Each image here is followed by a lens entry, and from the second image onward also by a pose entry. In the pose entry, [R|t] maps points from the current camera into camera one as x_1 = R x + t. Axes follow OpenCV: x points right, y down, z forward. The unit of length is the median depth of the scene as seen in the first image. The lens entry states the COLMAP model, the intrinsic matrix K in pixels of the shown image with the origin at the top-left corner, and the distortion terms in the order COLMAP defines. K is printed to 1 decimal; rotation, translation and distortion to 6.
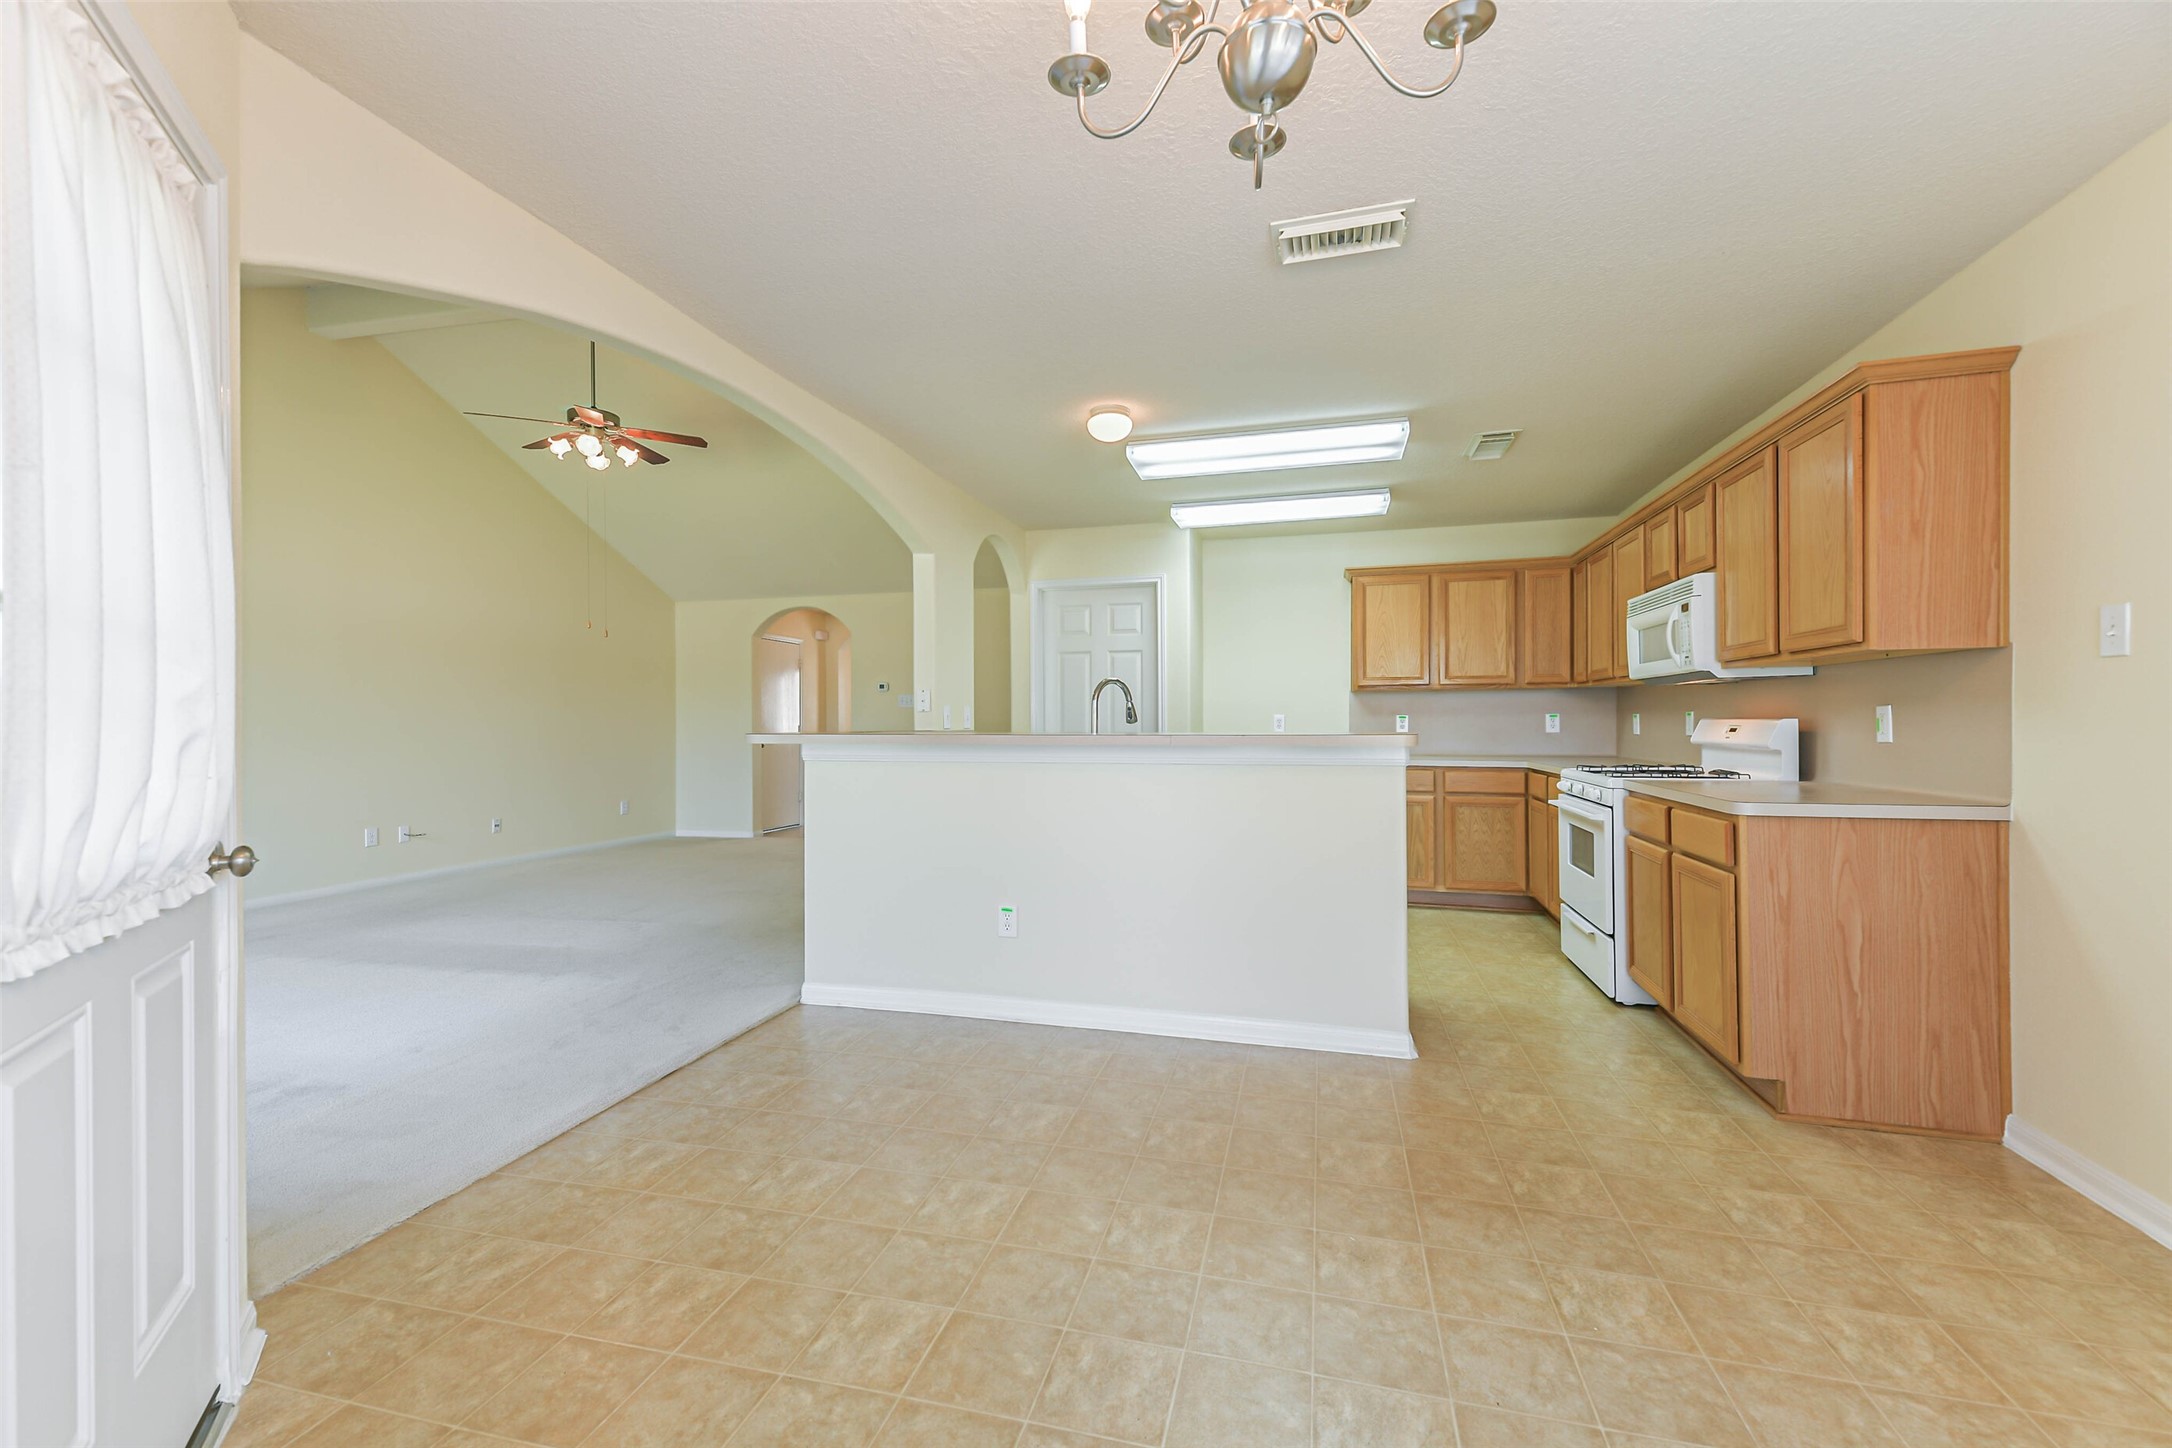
lens RADIAL K [[885.8, 0, 1095.4], [0, 885.8, 724.5], [0, 0, 1]] dist [0.049032, -0.020076]
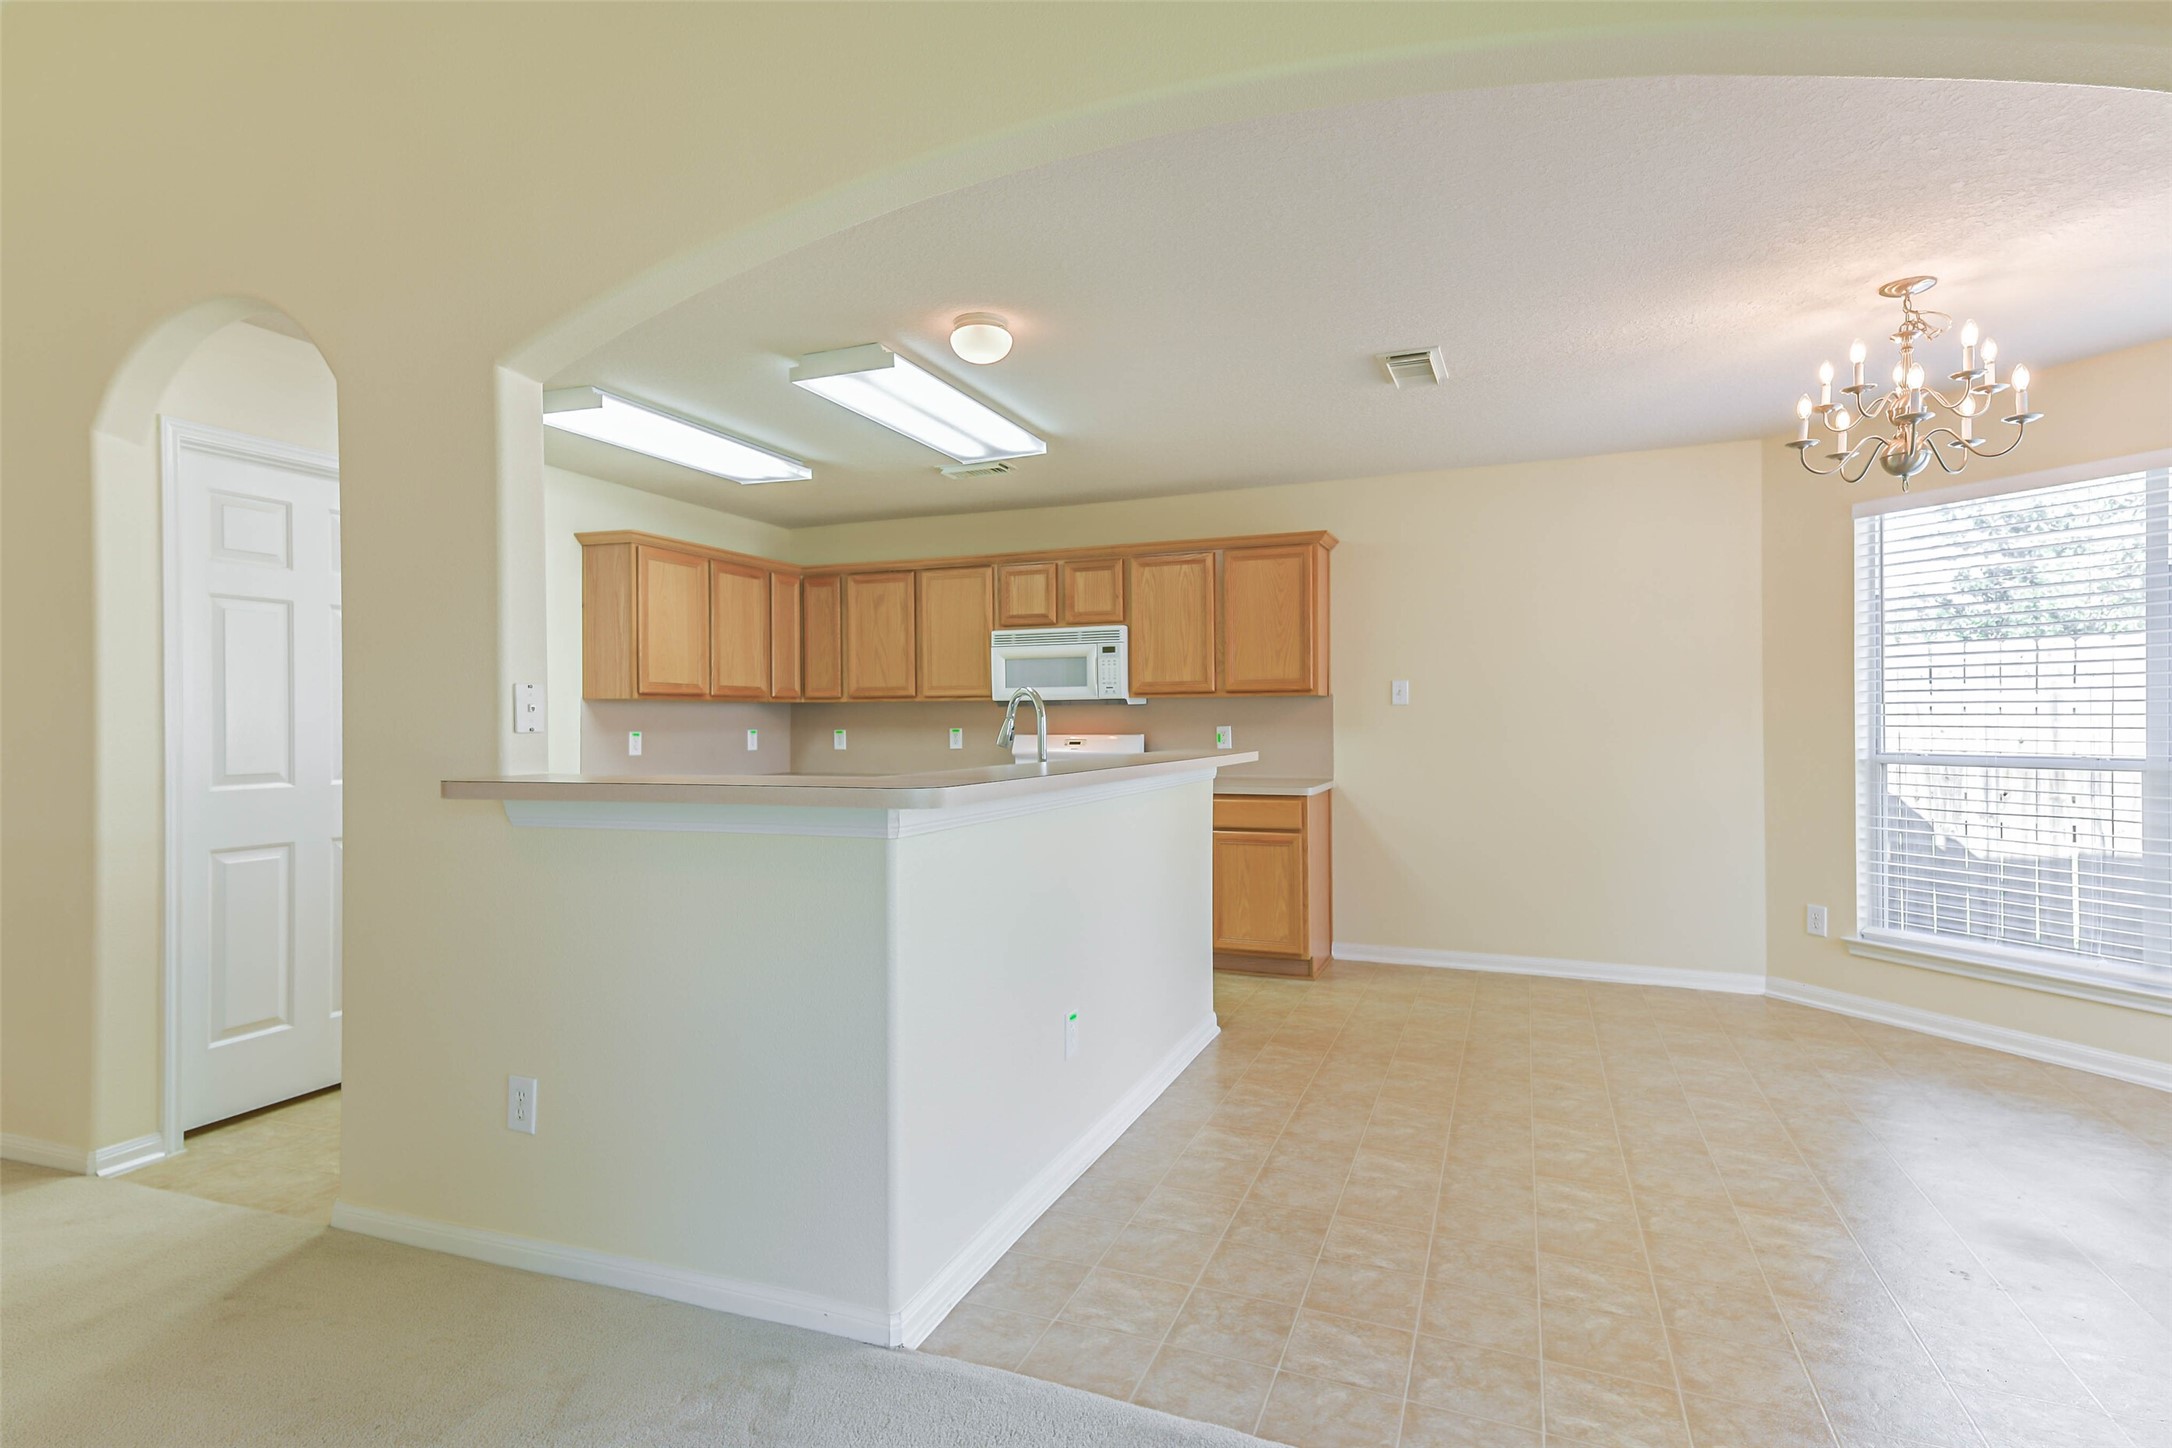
lens RADIAL K [[1086.7, 0, 1088.3], [0, 1086.7, 715.9], [0, 0, 1]] dist [0.080499, -0.027872]
pose [[0.125081, 0.008416, 0.992111, -0.638963], [0.010292, 0.999899, -0.009779, -0.012888], [-0.992093, 0.011434, 0.124982, 0.586656]]
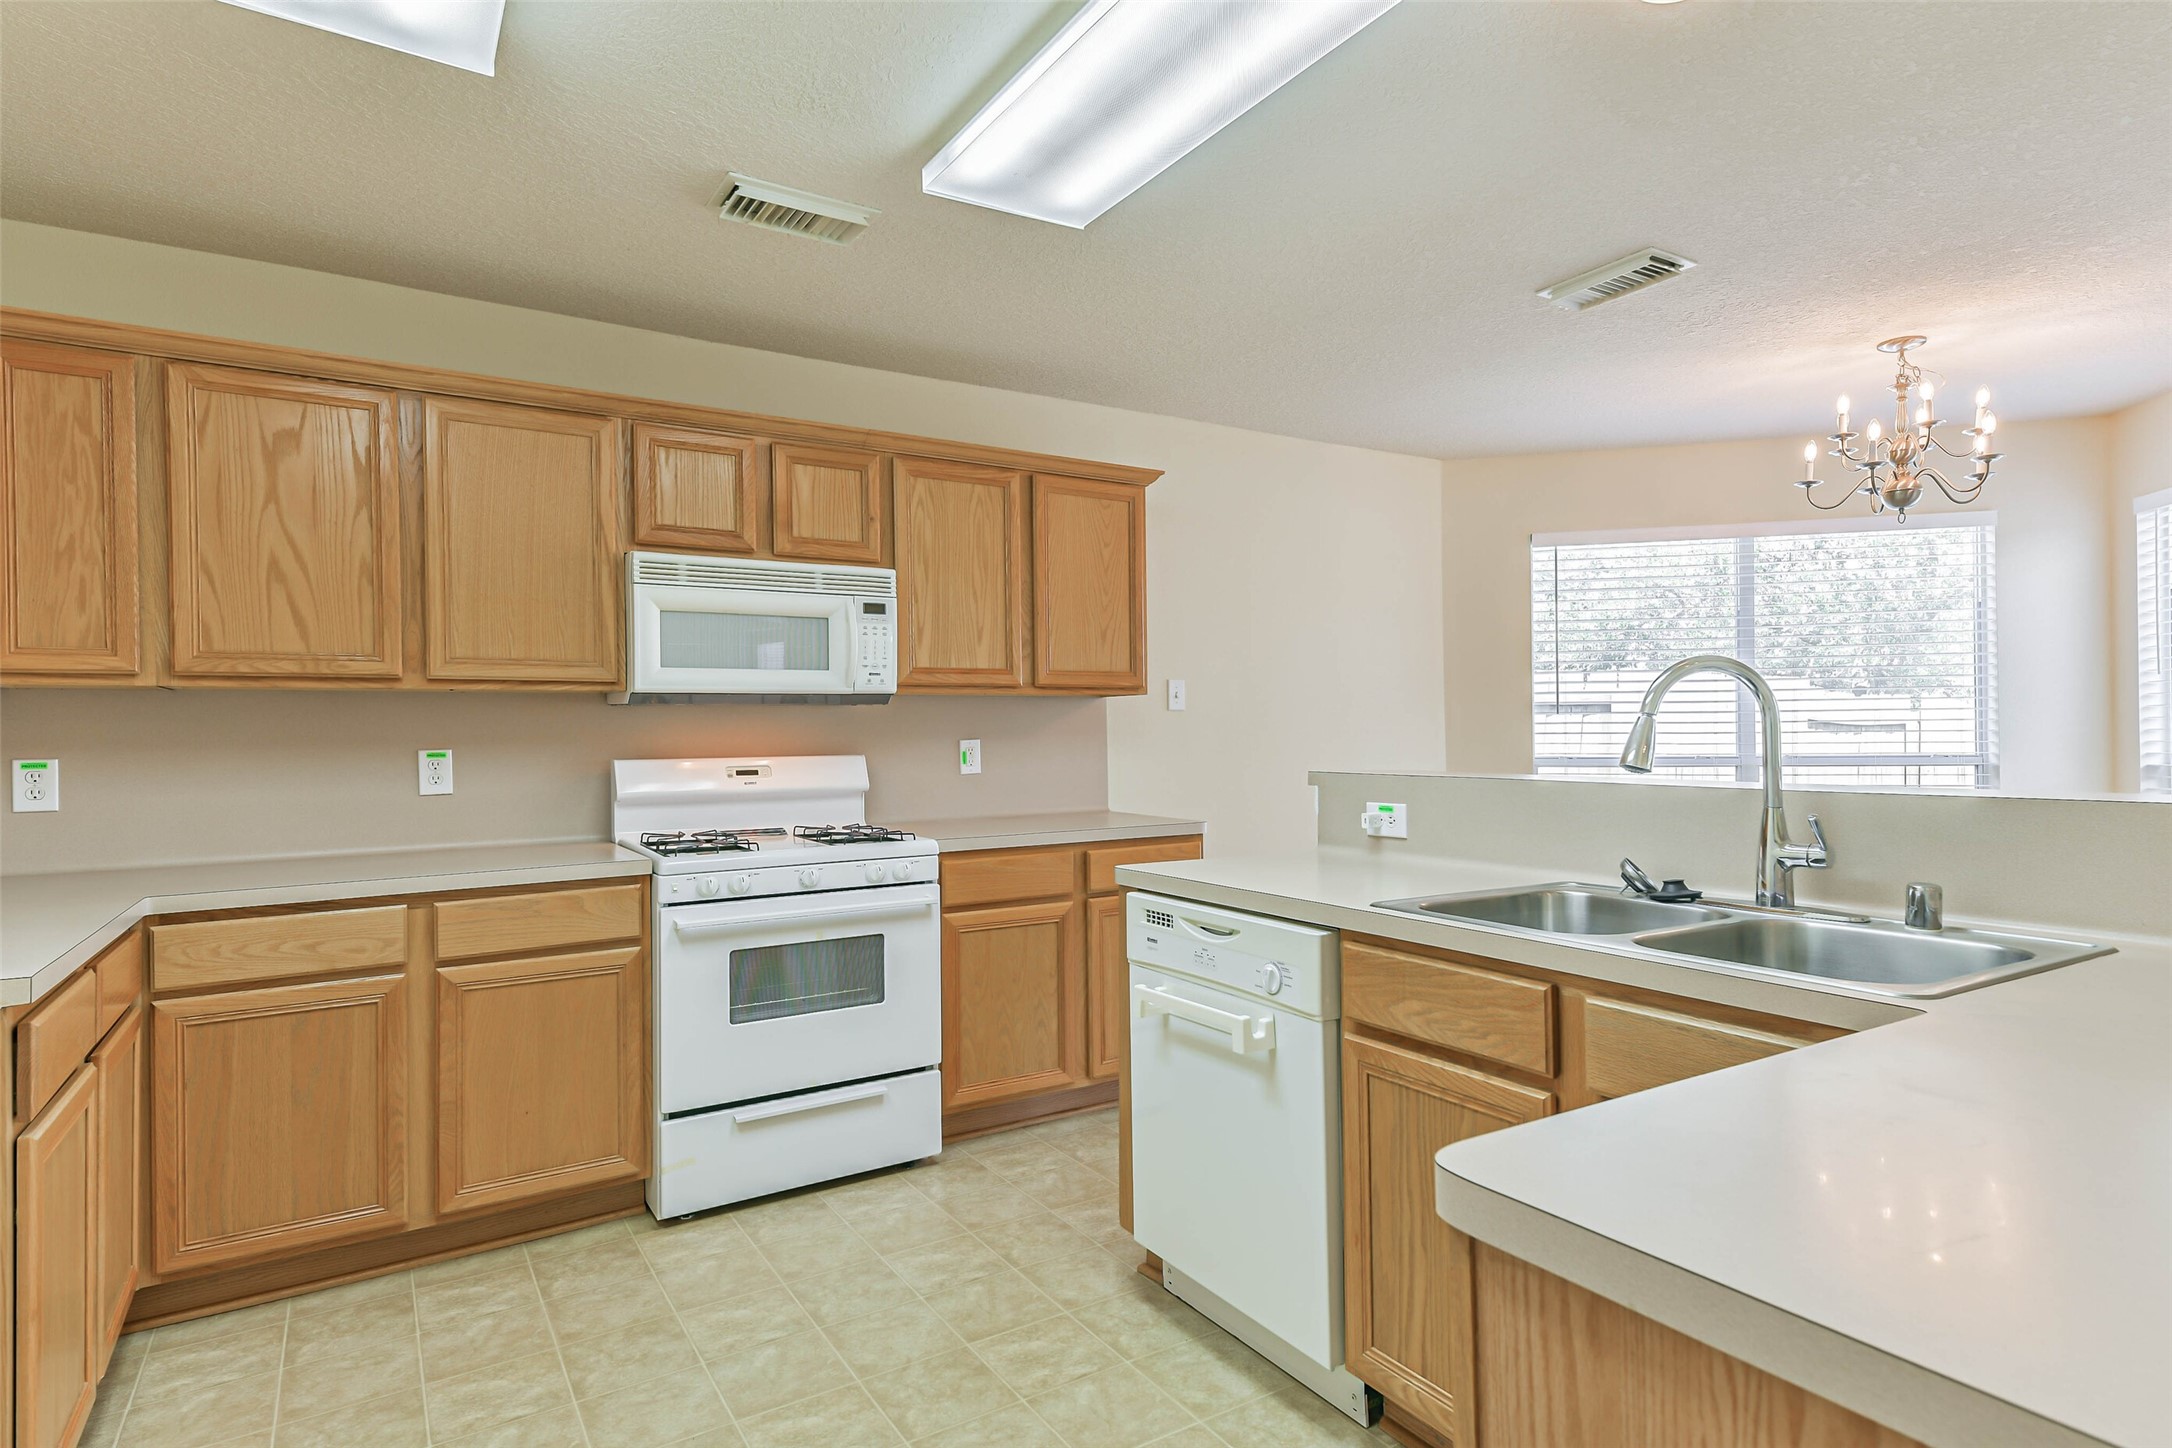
lens RADIAL K [[1161.7, 0, 1083.1], [0, 1161.7, 727.1], [0, 0, 1]] dist [0.061286, -0.028105]
pose [[-0.724539, 0.013319, 0.689105, -0.100518], [0.016741, 0.999858, -0.001723, -0.017955], [-0.689030, 0.010288, -0.724659, 1.116112]]
